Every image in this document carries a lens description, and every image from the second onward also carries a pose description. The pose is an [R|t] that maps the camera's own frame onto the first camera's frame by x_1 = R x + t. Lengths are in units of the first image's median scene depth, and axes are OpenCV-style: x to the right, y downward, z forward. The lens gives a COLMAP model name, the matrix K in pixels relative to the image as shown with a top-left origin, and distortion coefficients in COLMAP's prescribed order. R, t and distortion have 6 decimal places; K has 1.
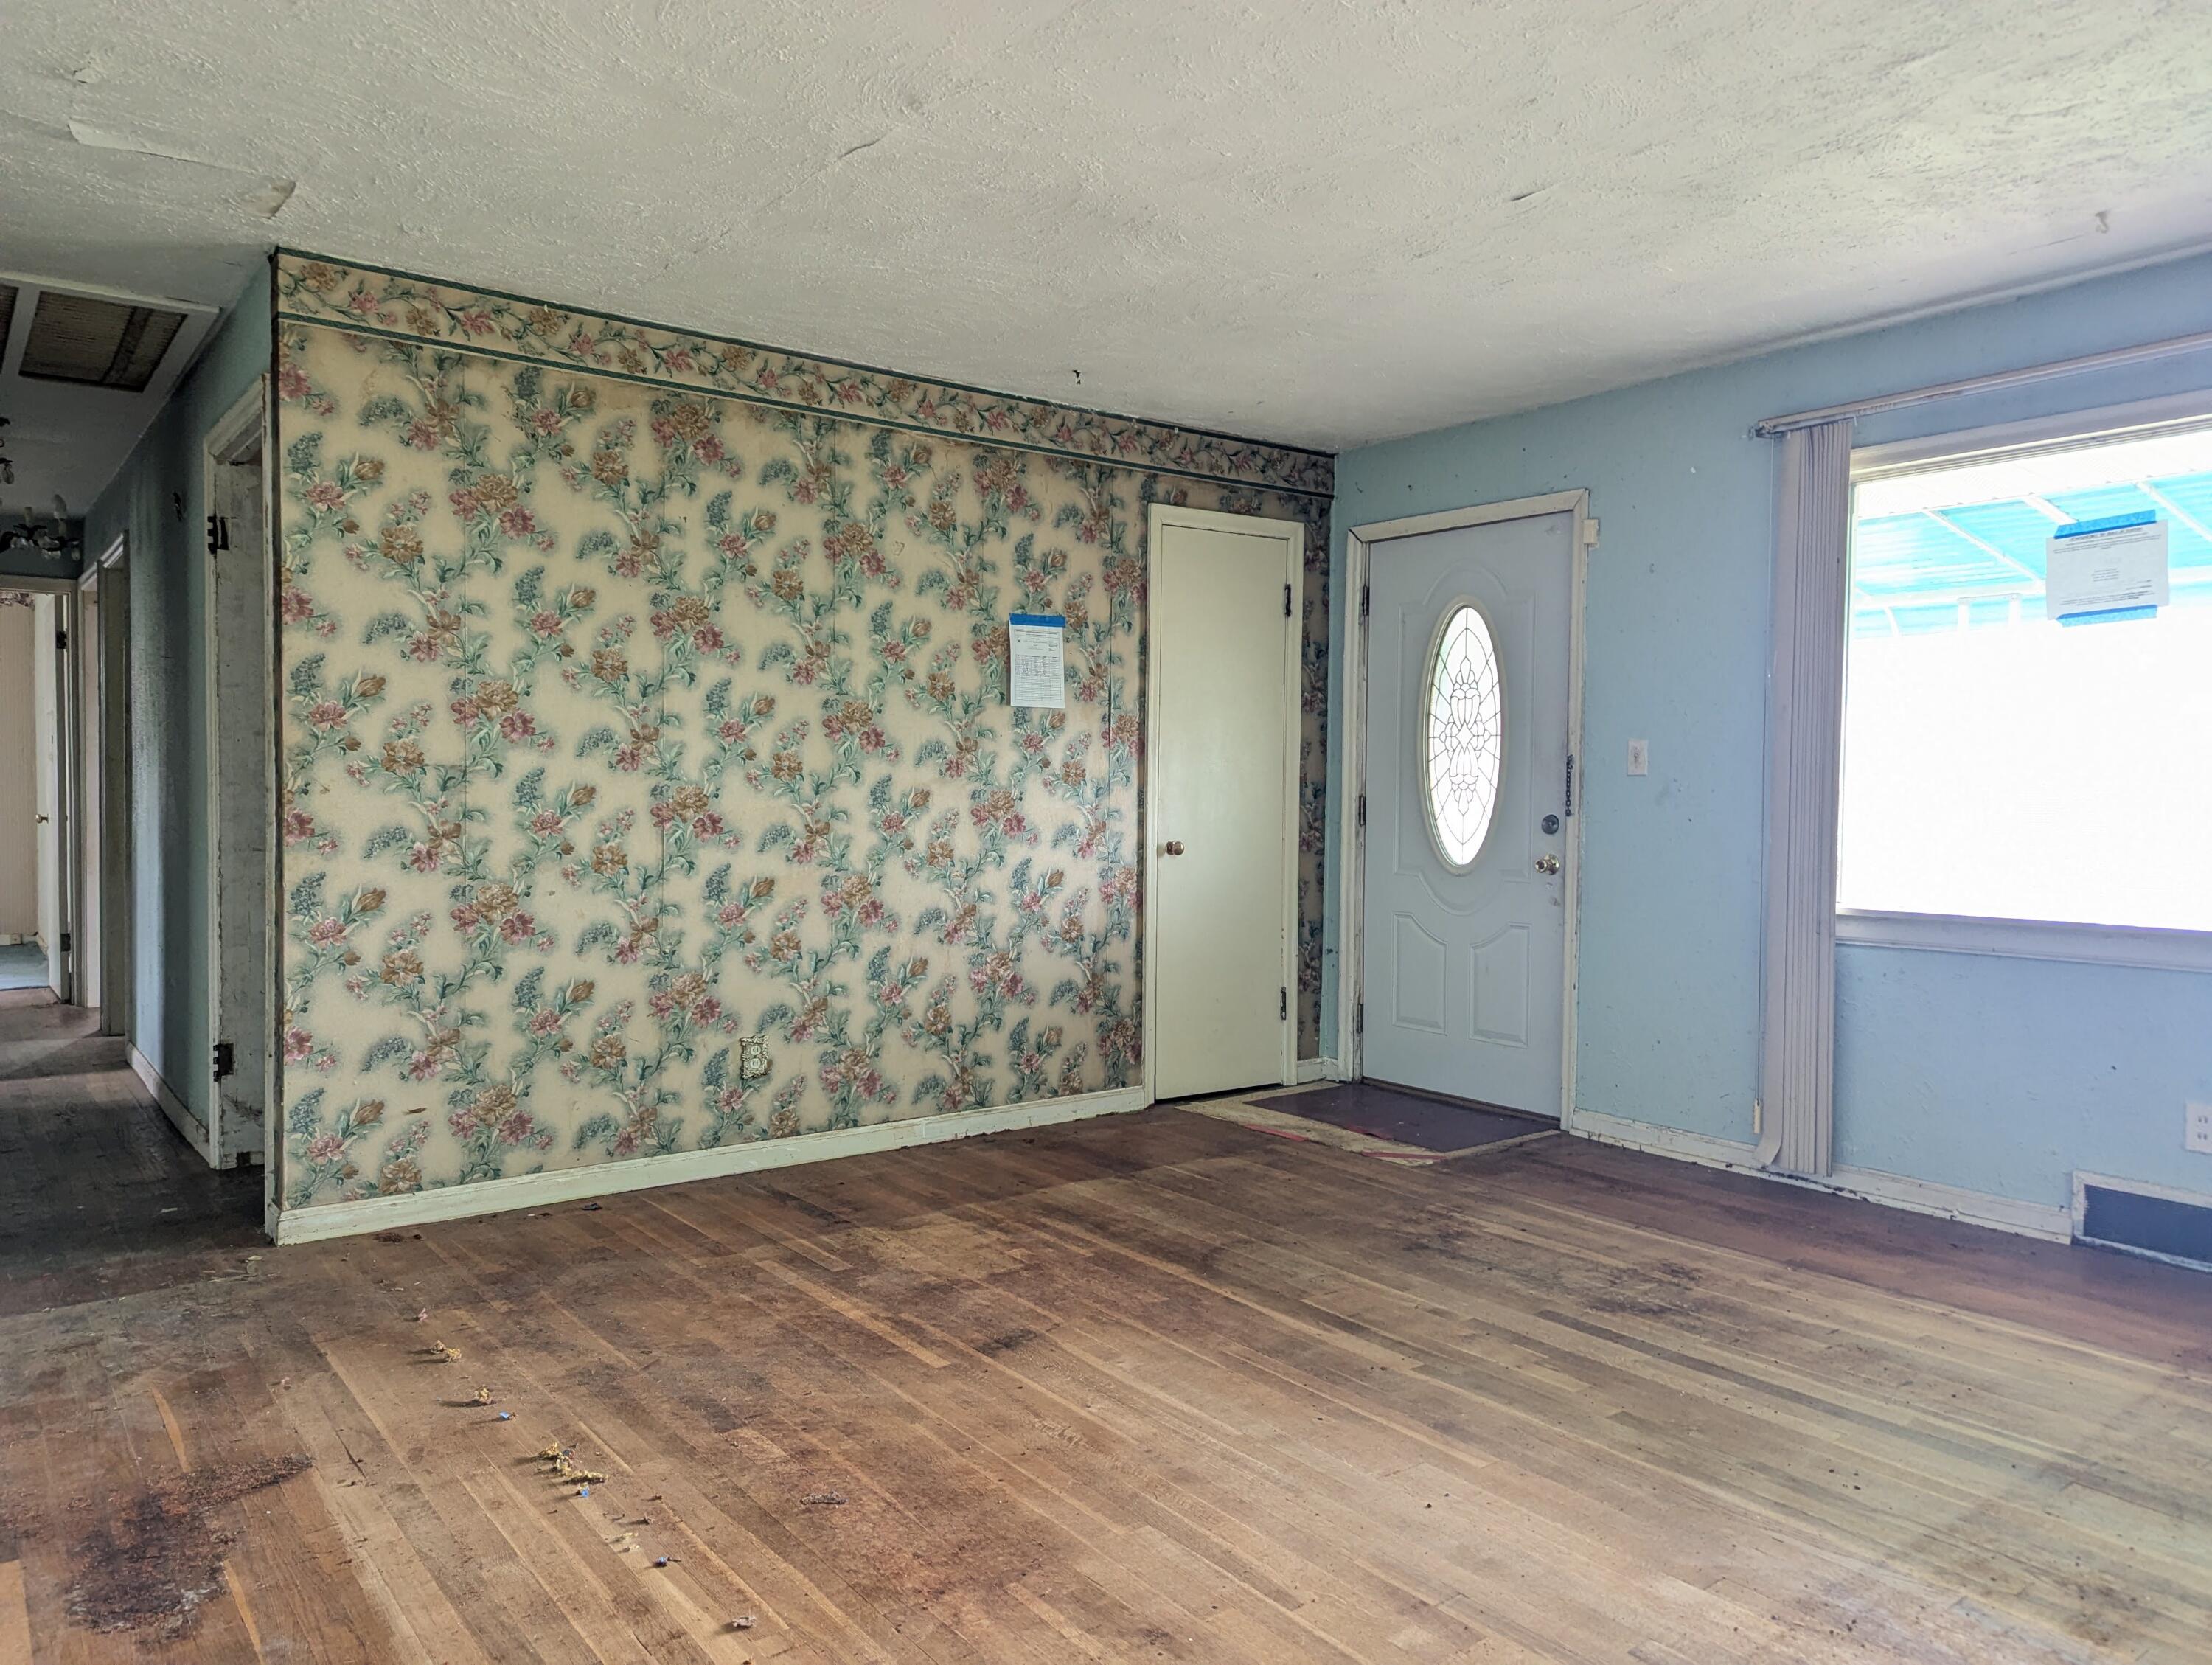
lens RADIAL K [[1547.7, 0, 1106.0], [0, 1547.7, 832.5], [0, 0, 1]] dist [0.078622, -0.071461]
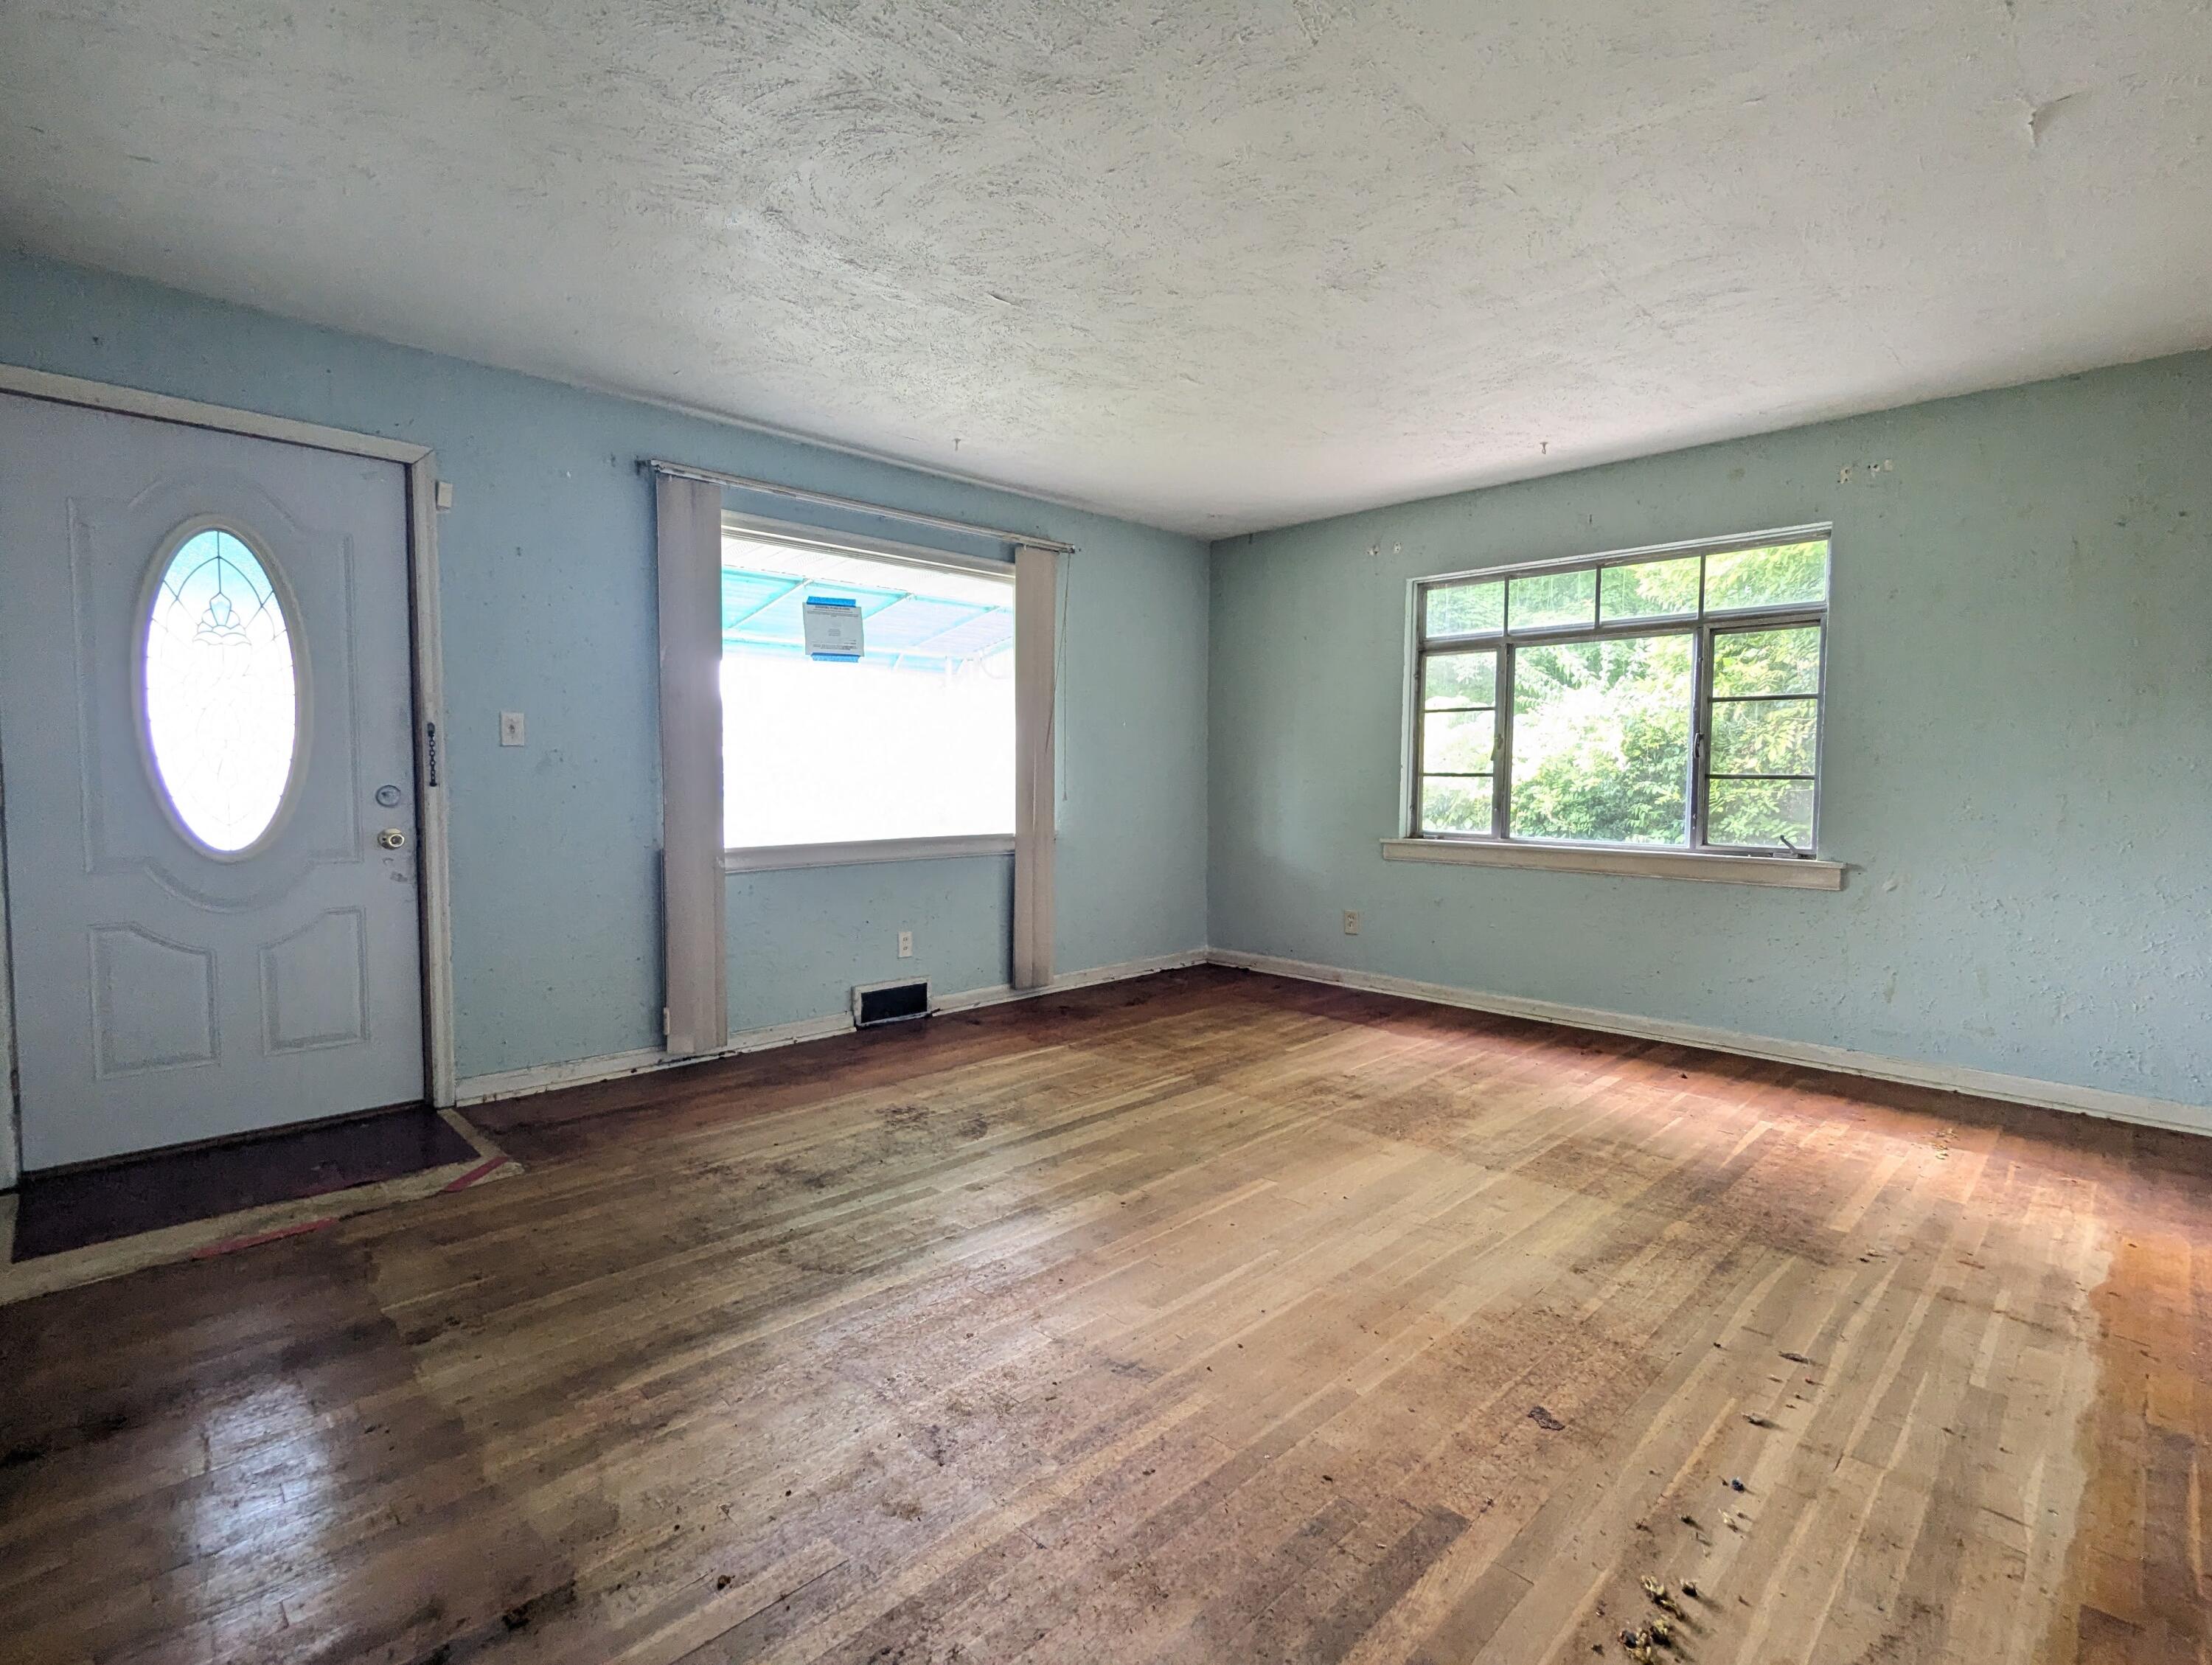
lens RADIAL K [[1051.4, 0, 1105.6], [0, 1051.4, 834.2], [0, 0, 1]] dist [0.000191, -0.000045]
pose [[-0.125205, -0.065289, 0.989980, -0.526419], [0.023517, 0.997357, 0.068750, -0.020721], [-0.991852, 0.031890, -0.123339, 0.871572]]
